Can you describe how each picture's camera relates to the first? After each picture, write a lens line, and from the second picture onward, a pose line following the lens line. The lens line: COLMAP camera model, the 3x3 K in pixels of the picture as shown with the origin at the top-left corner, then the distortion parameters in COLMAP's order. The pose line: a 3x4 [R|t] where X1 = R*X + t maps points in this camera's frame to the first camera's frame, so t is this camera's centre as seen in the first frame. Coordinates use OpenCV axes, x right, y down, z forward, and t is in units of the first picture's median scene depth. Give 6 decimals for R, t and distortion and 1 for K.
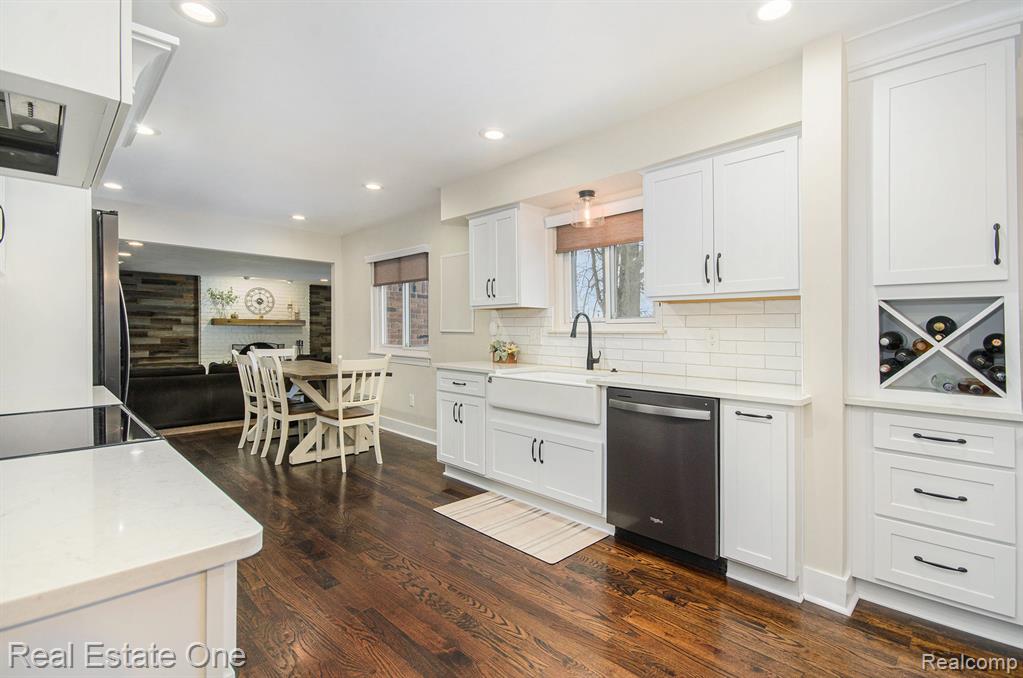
lens RADIAL K [[483.4, 0, 510.0], [0, 483.4, 329.9], [0, 0, 1]] dist [0.022197, 0.000688]
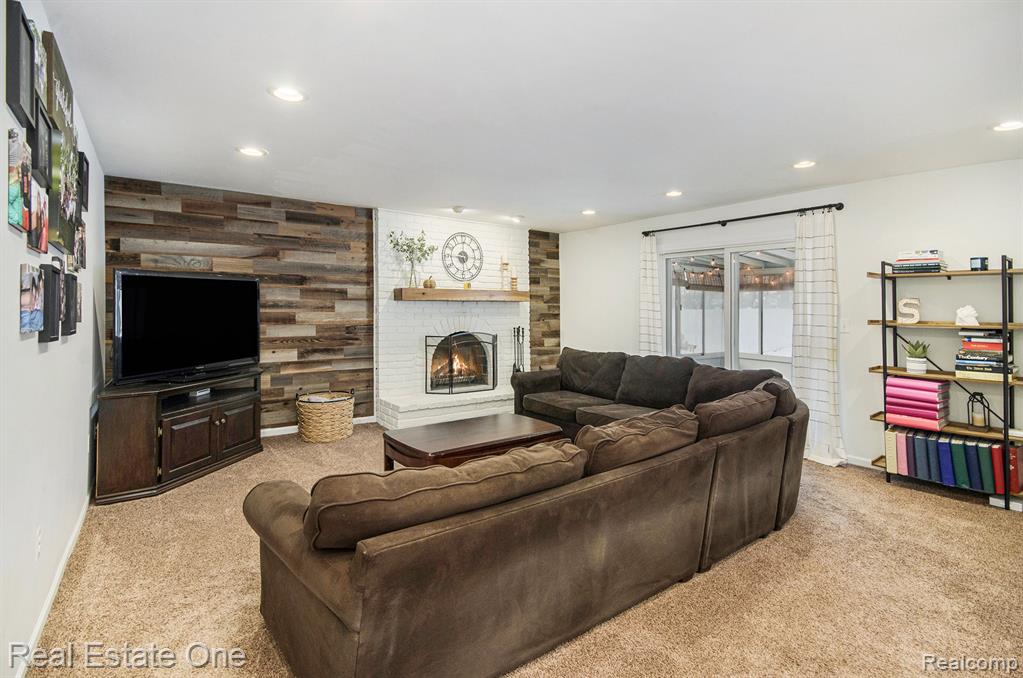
lens RADIAL K [[488.9, 0, 487.2], [0, 488.9, 313.4], [0, 0, 1]] dist [0.004350, 0.000334]
pose [[0.987644, -0.004295, -0.156657, -0.433666], [0.006400, 0.999896, 0.012936, -0.001968], [0.156585, -0.013779, 0.987568, 0.489805]]
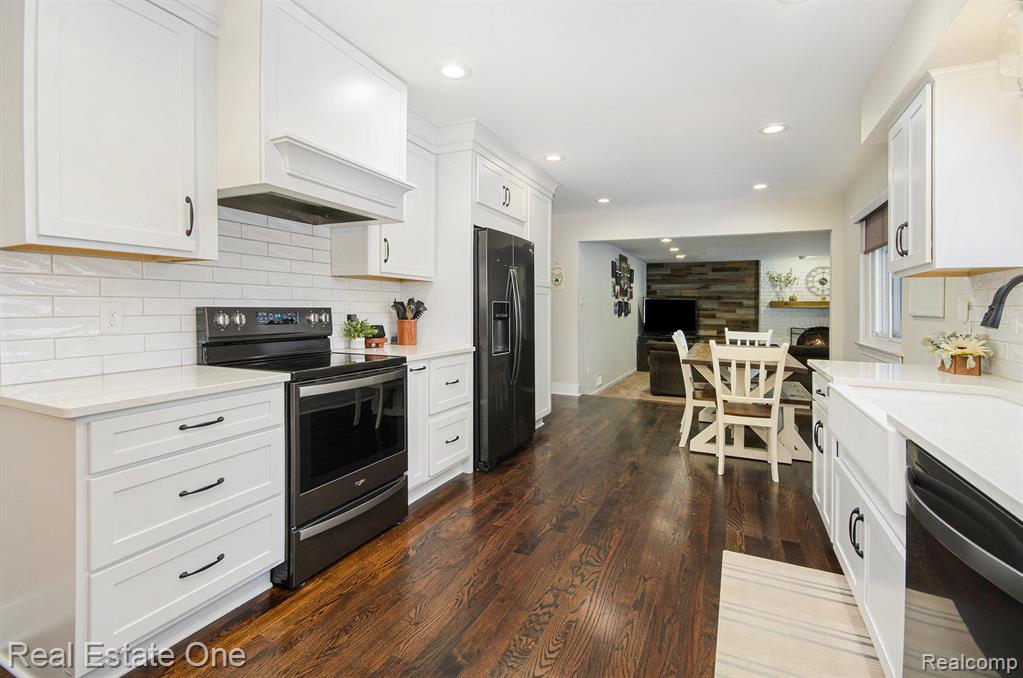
lens RADIAL K [[483.4, 0, 513.0], [0, 483.4, 315.9], [0, 0, 1]] dist [0.022197, 0.000688]
pose [[0.362827, 0.012448, -0.931773, 0.137337], [-0.008196, 0.999915, 0.010166, 0.001217], [0.931820, 0.003948, 0.362898, 0.138670]]
